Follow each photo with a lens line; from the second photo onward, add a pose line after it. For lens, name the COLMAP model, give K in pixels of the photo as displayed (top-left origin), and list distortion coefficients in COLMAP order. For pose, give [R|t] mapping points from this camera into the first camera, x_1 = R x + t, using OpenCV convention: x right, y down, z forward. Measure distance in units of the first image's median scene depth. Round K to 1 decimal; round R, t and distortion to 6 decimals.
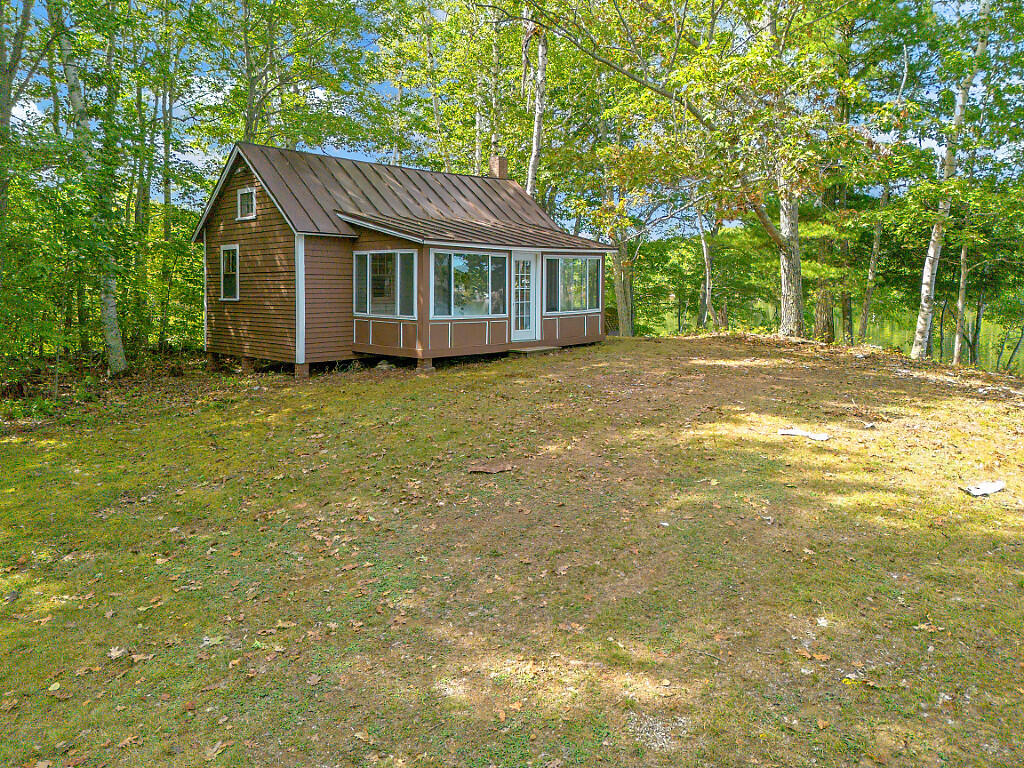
lens RADIAL K [[723.3, 0, 511.9], [0, 723.3, 381.3], [0, 0, 1]] dist [0.001021, 0.000584]
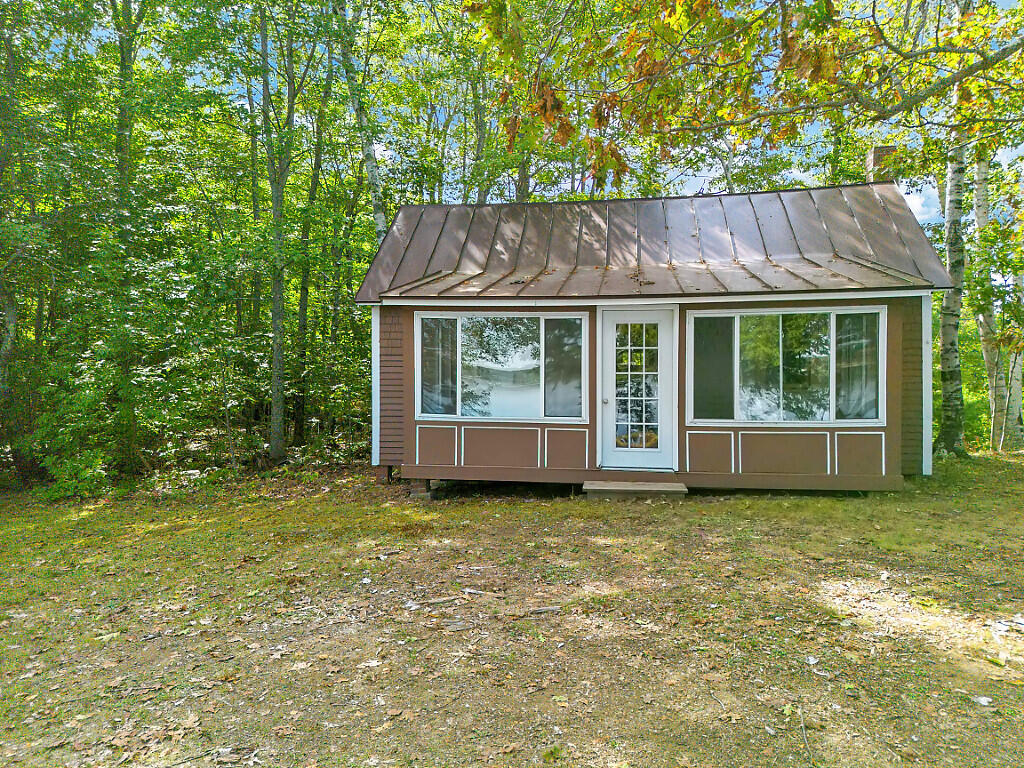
lens RADIAL K [[723.3, 0, 512.1], [0, 723.3, 380.6], [0, 0, 1]] dist [0.001021, 0.000584]
pose [[0.534133, 0.013922, -0.845286, 0.439872], [-0.112389, 0.992159, -0.054677, -0.084406], [0.837896, 0.124205, 0.531510, 0.646062]]
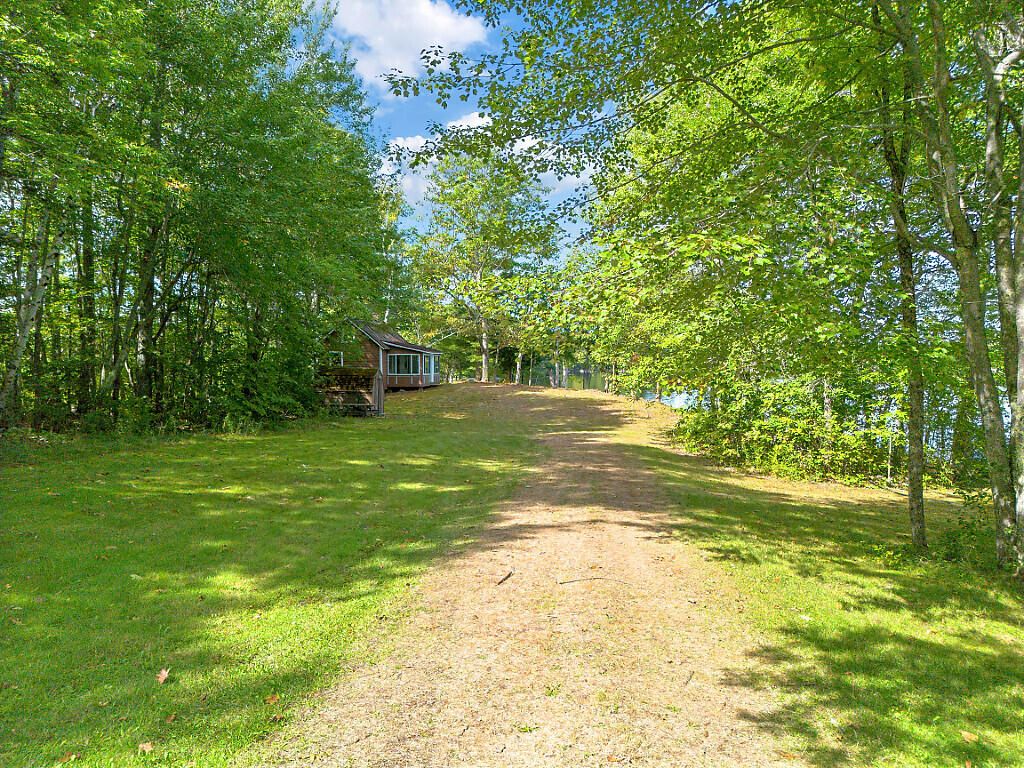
lens RADIAL K [[723.3, 0, 511.9], [0, 723.3, 382.9], [0, 0, 1]] dist [0.001021, 0.000584]
pose [[0.777203, -0.018332, 0.628983, -1.754534], [0.083016, 0.993826, -0.073614, 0.213887], [-0.623750, 0.109428, 0.773926, -1.708611]]
